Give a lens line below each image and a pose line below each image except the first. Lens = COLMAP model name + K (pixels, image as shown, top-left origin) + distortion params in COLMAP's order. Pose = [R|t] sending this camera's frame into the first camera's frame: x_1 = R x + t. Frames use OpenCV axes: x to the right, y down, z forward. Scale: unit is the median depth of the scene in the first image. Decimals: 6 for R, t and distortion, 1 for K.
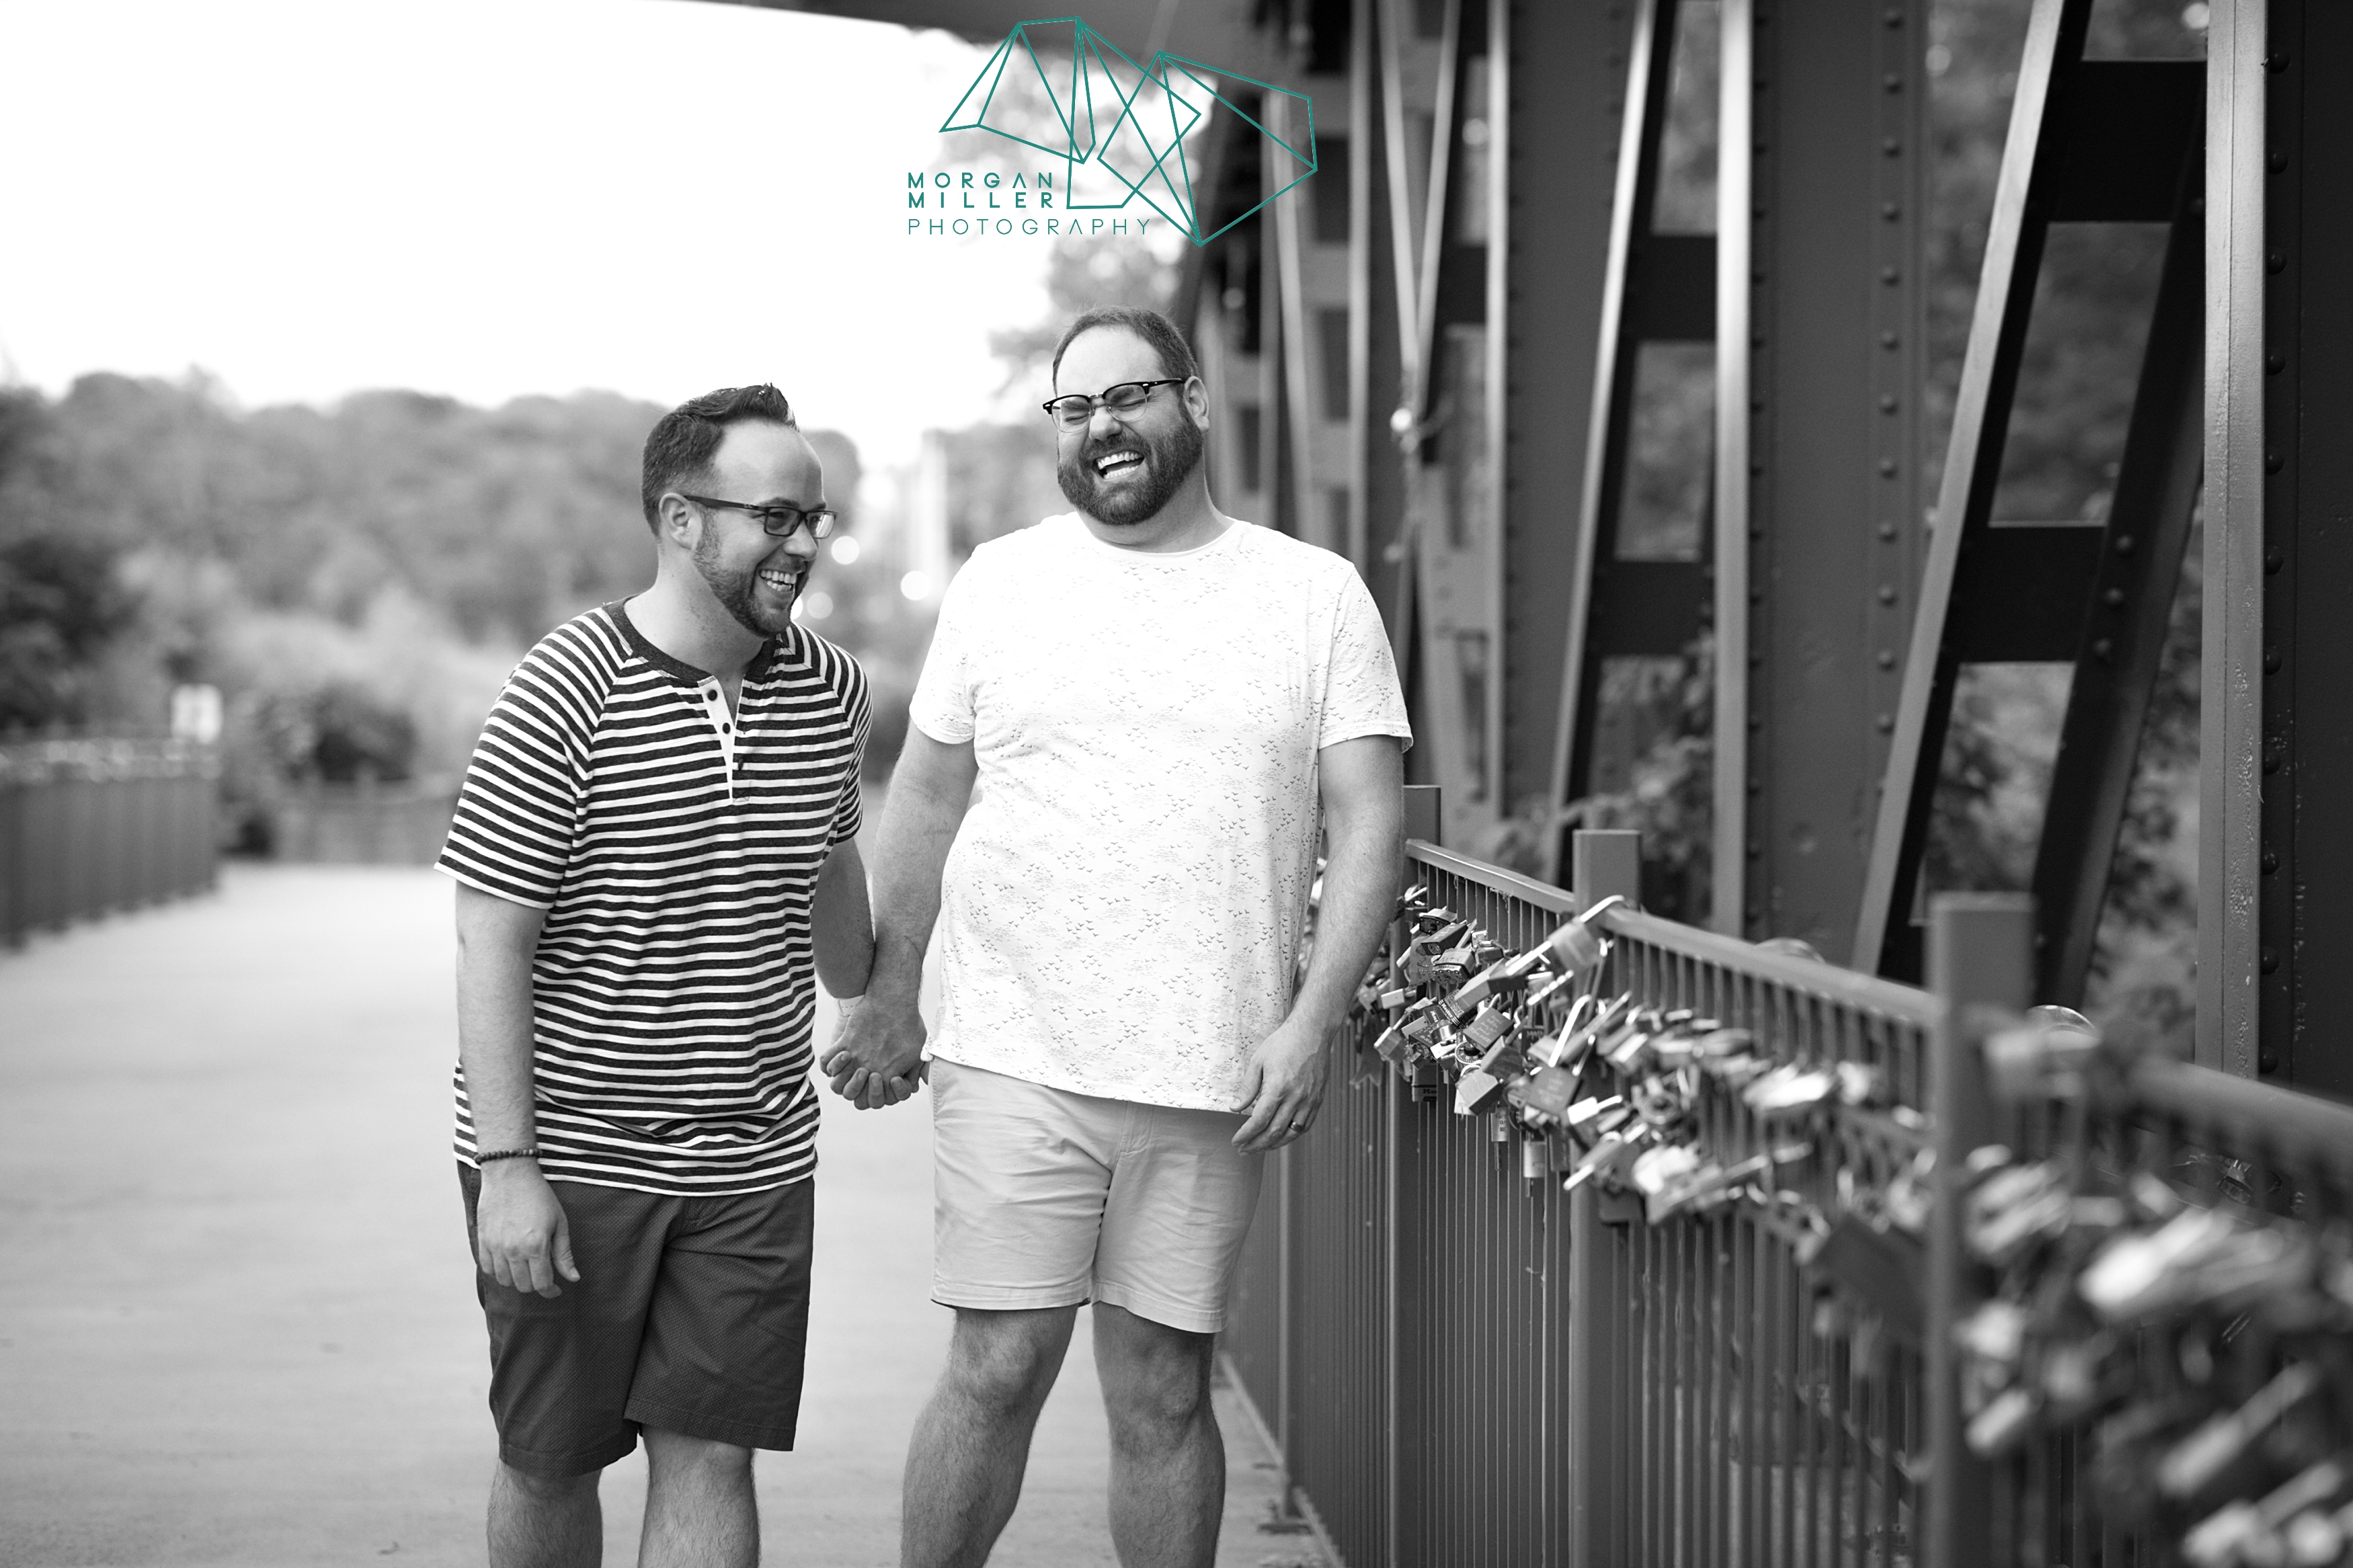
lens RADIAL K [[5741.9, 0, 1176.5], [0, 5741.9, 784.0], [0, 0, 1]] dist [-0.032364, -0.961933]
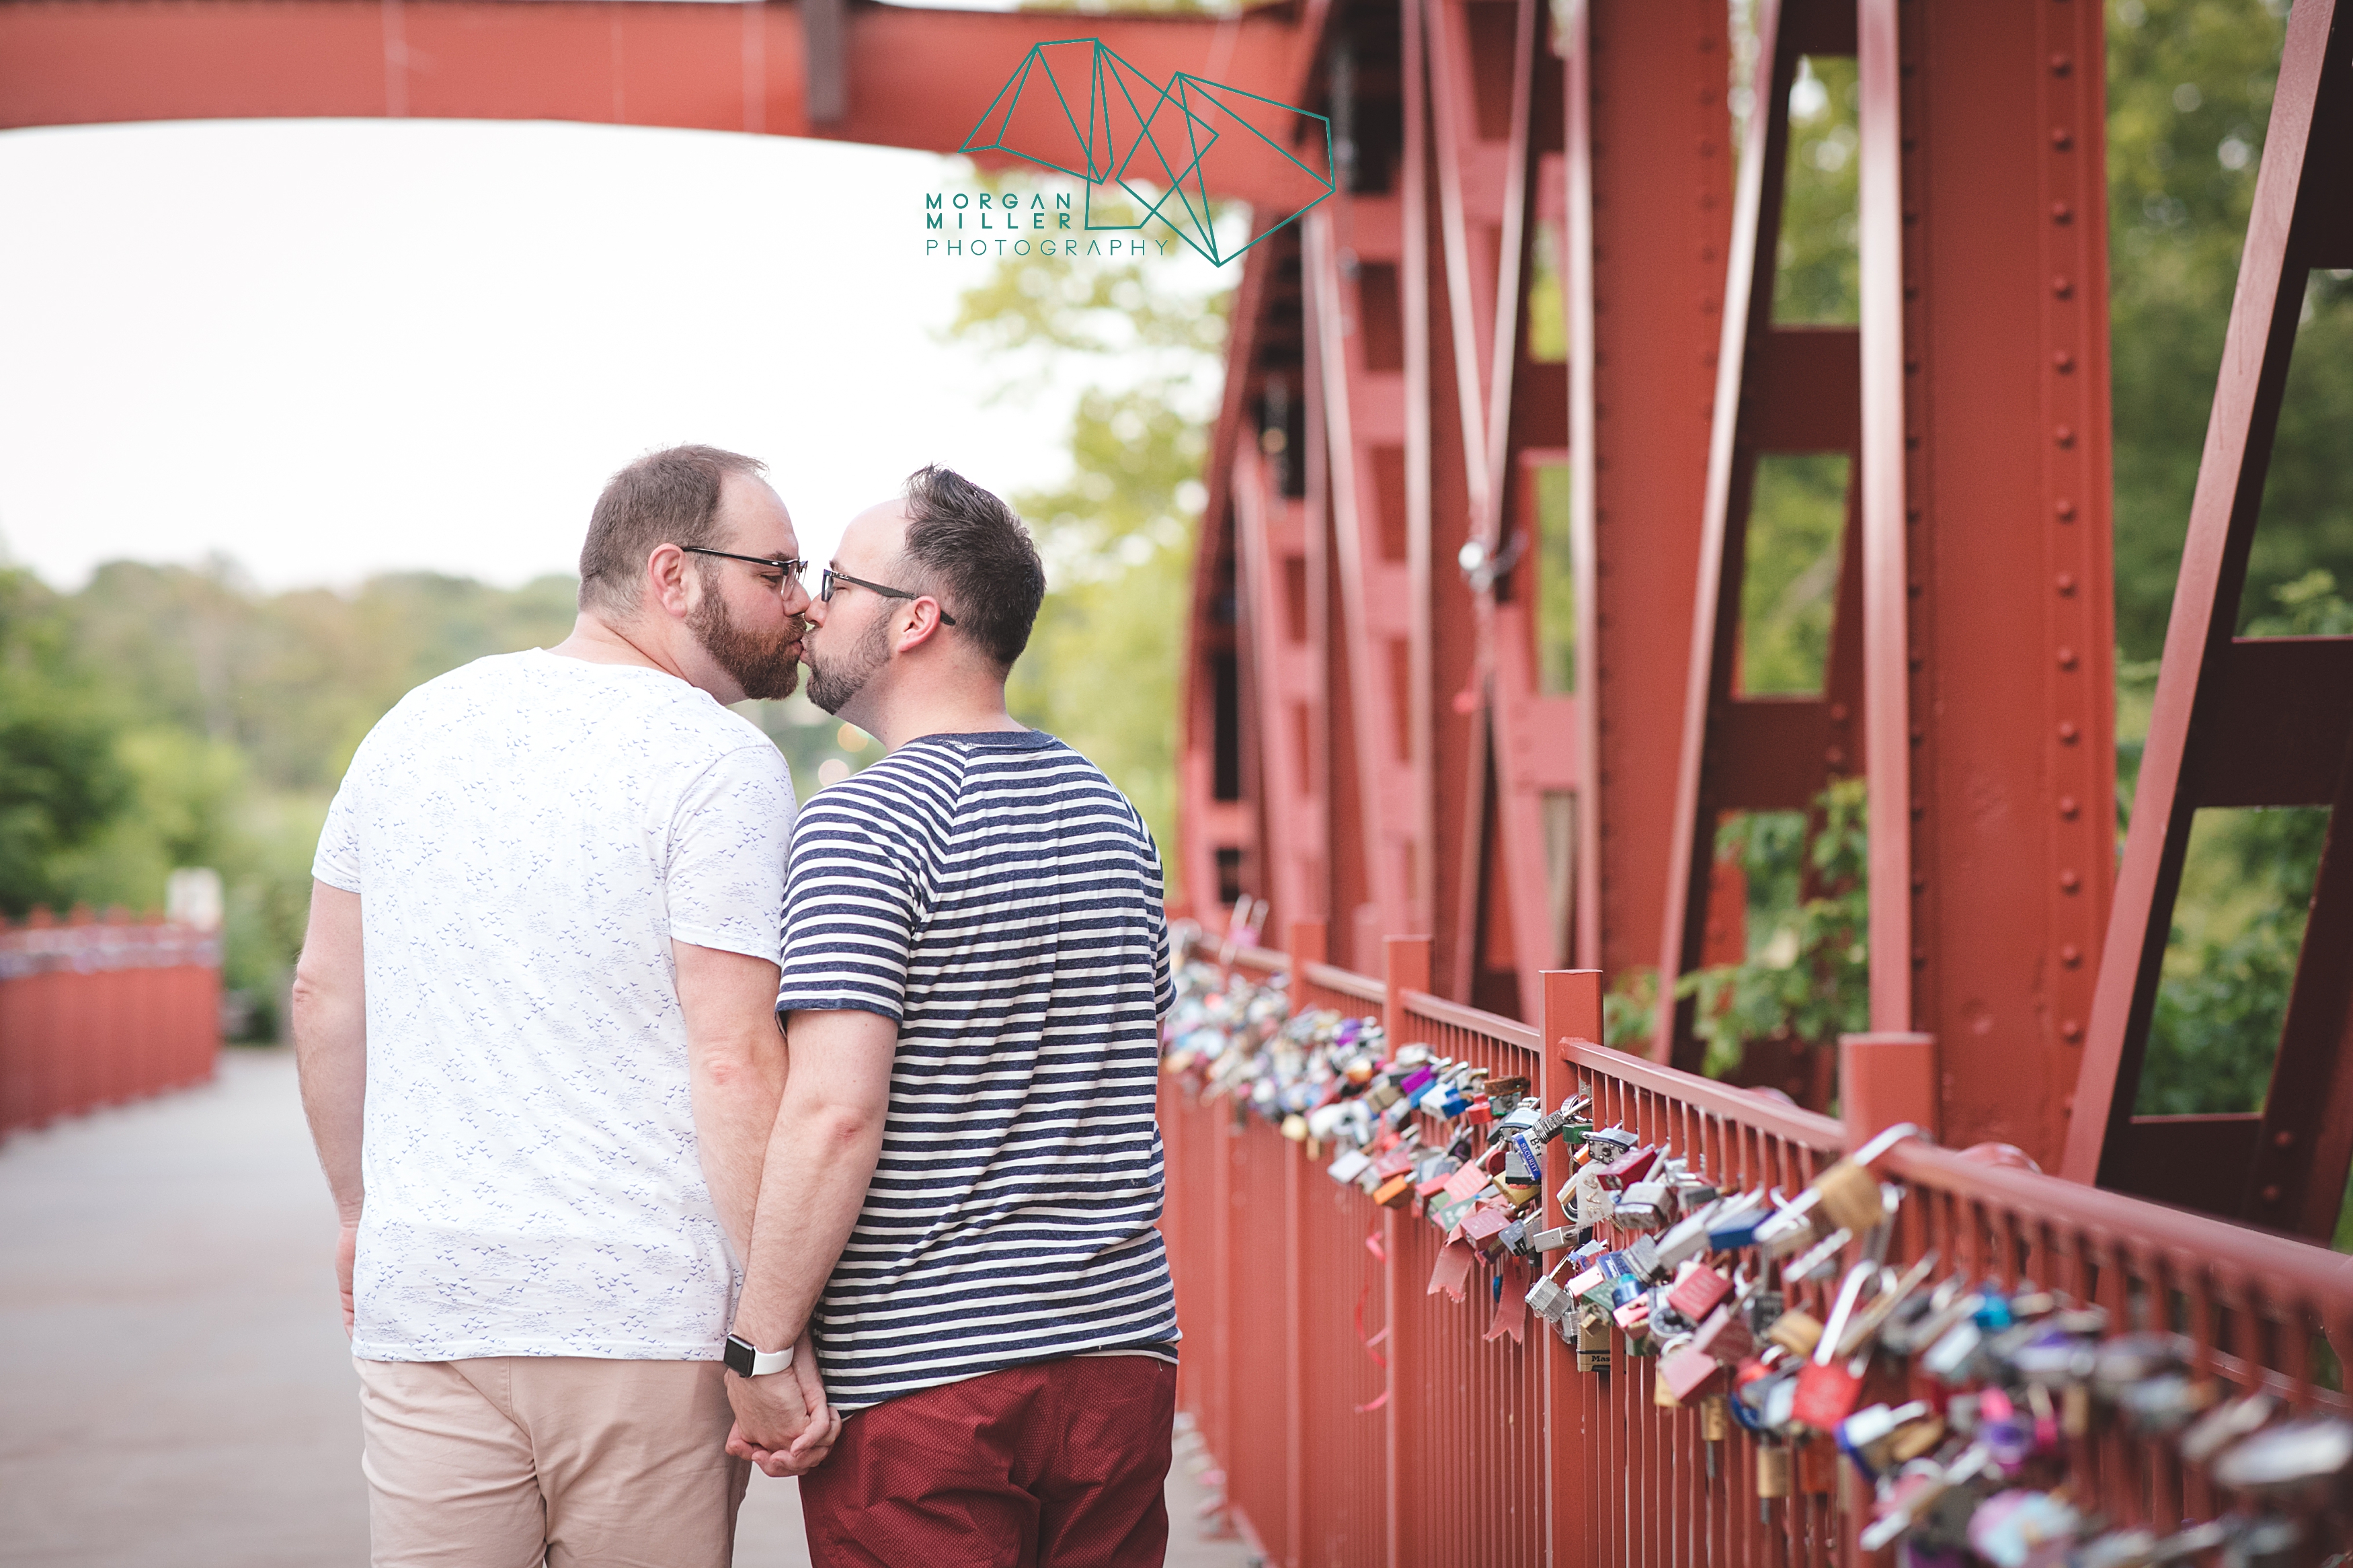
lens RADIAL K [[5573.8, 0, 1176.5], [0, 5573.8, 784.0], [0, 0, 1]] dist [0.411962, 0.018622]
pose [[0.999863, -0.016189, -0.003547, -0.008529], [0.016076, 0.999430, -0.029669, -0.002816], [0.004025, 0.029608, 0.999553, 0.192614]]
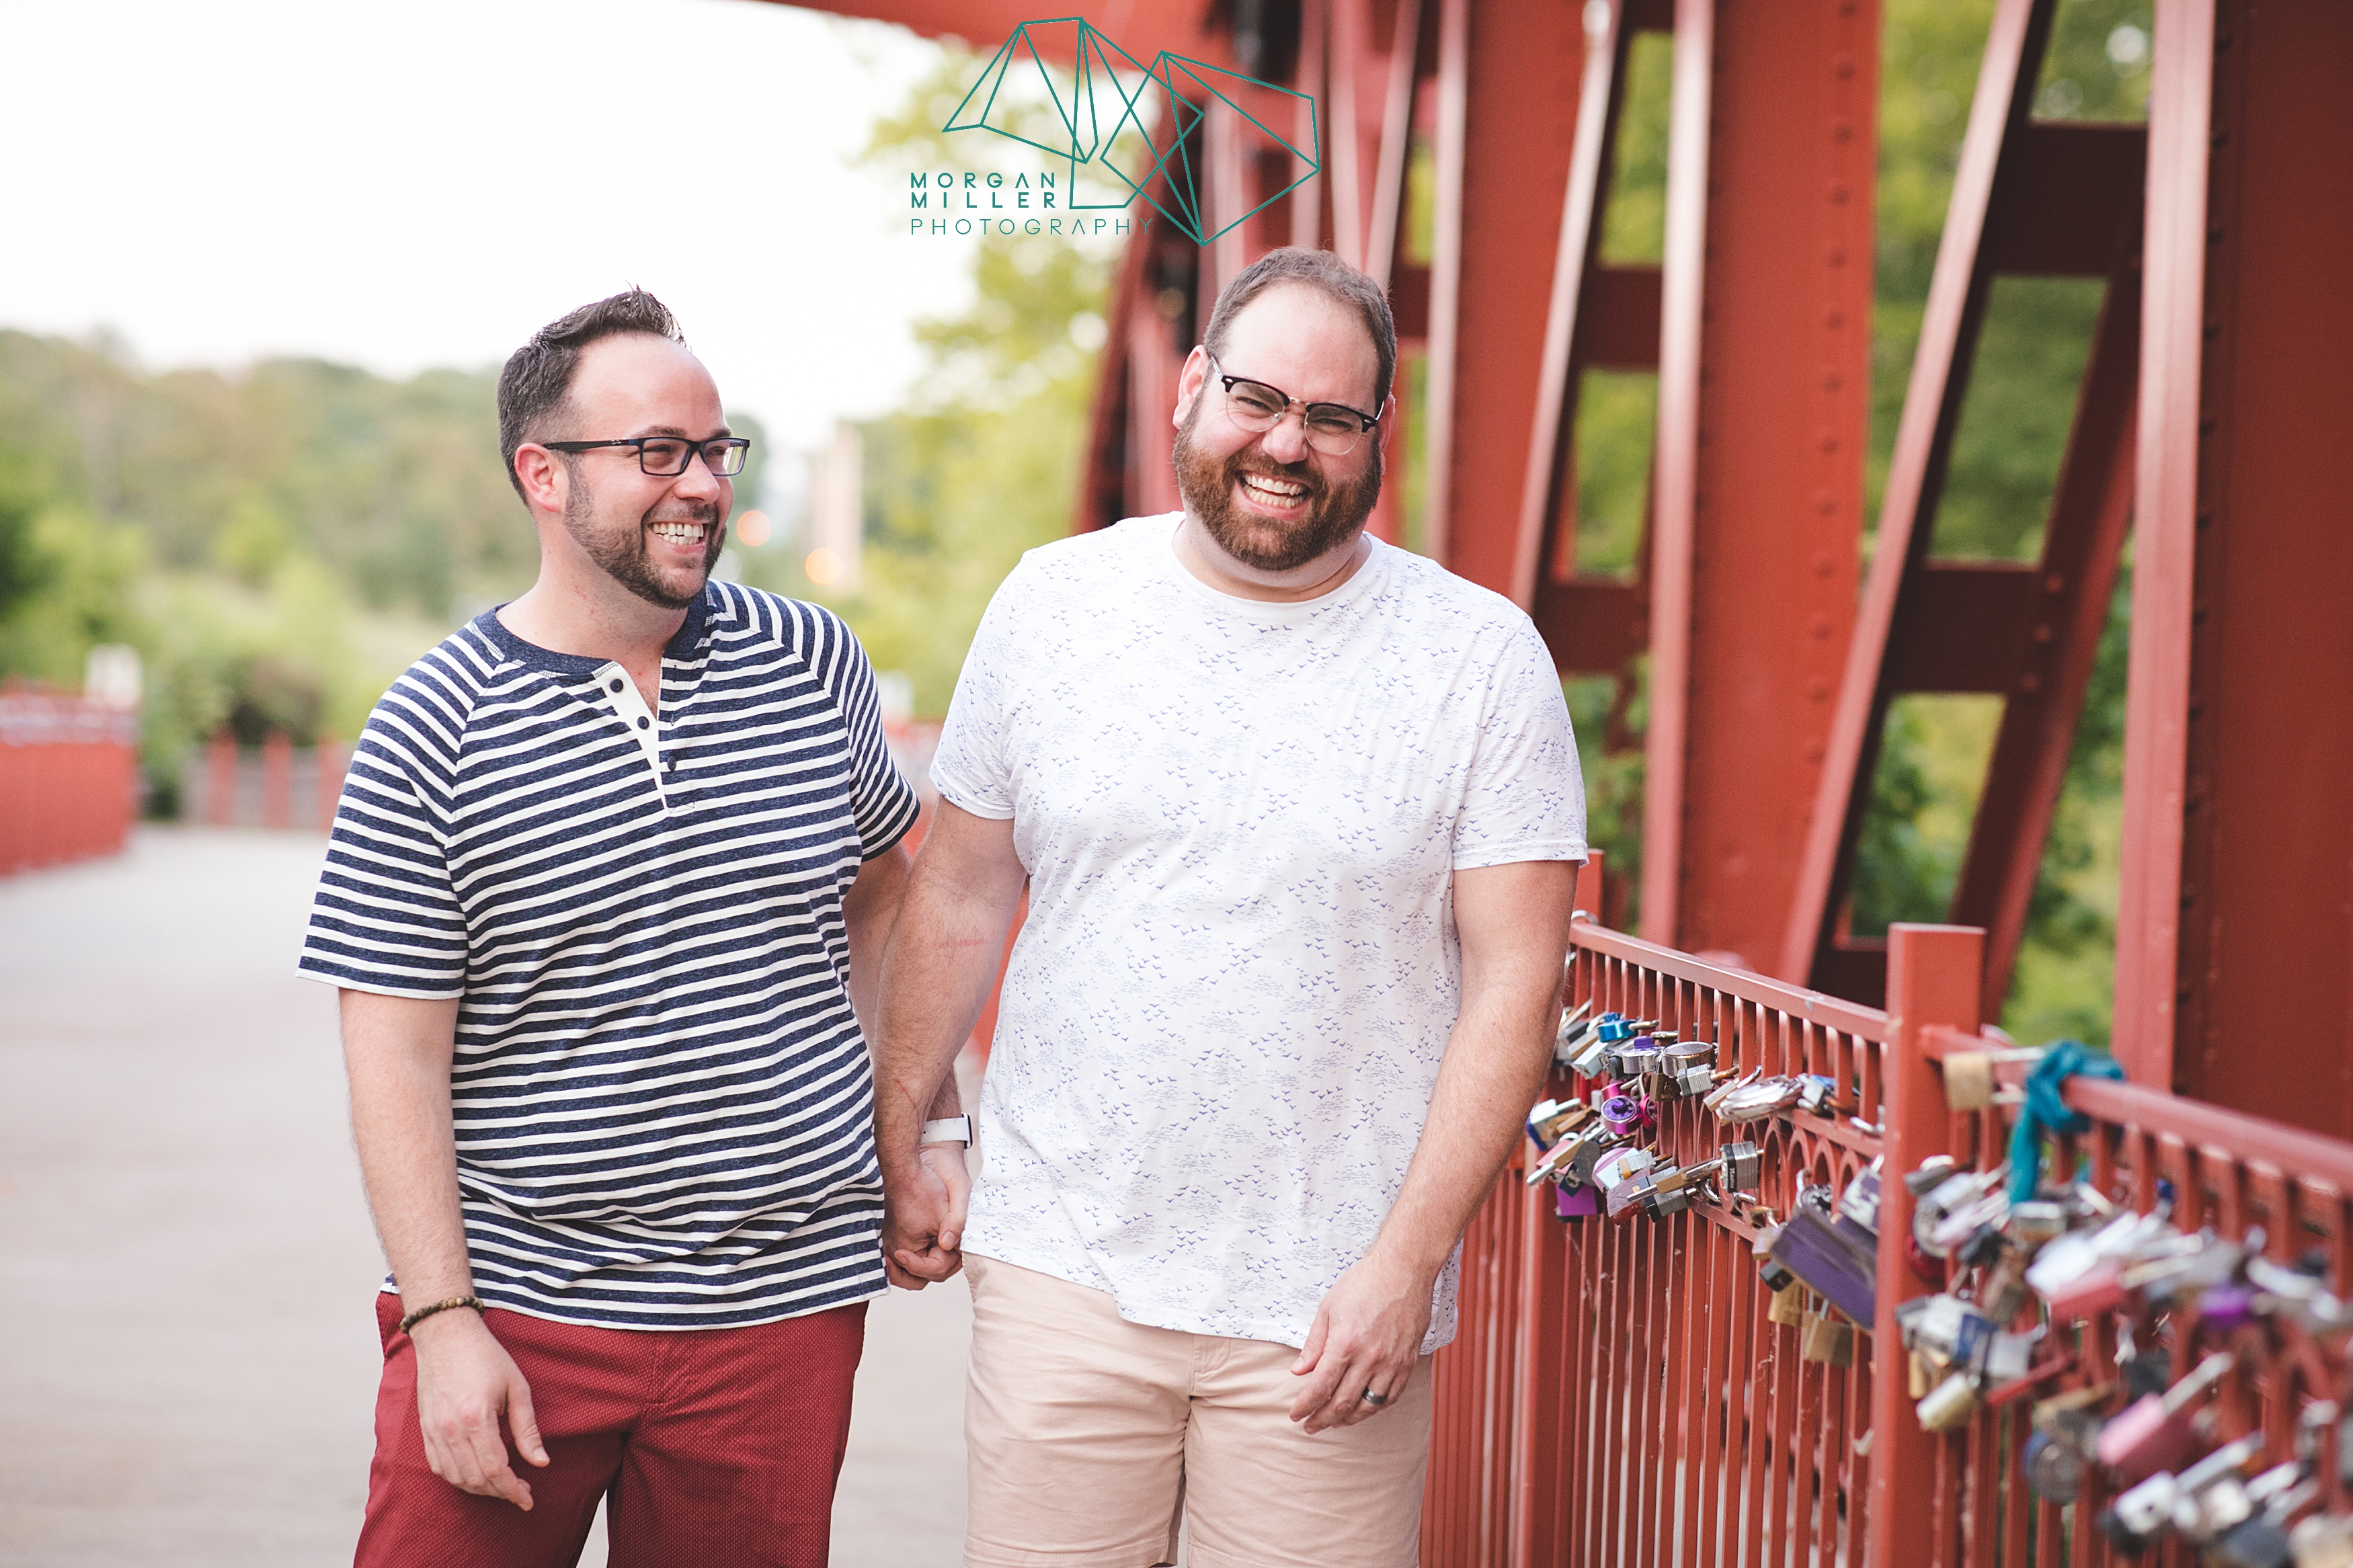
lens RADIAL K [[5822.7, 0, 1079.4], [0, 5822.7, 780.2], [0, 0, 1]] dist [-0.096688, 0.260991]
pose [[0.999533, 0.030505, 0.001807, -0.012786], [-0.030507, 0.999534, 0.001222, -0.002209], [-0.001769, -0.001276, 0.999998, -0.054237]]
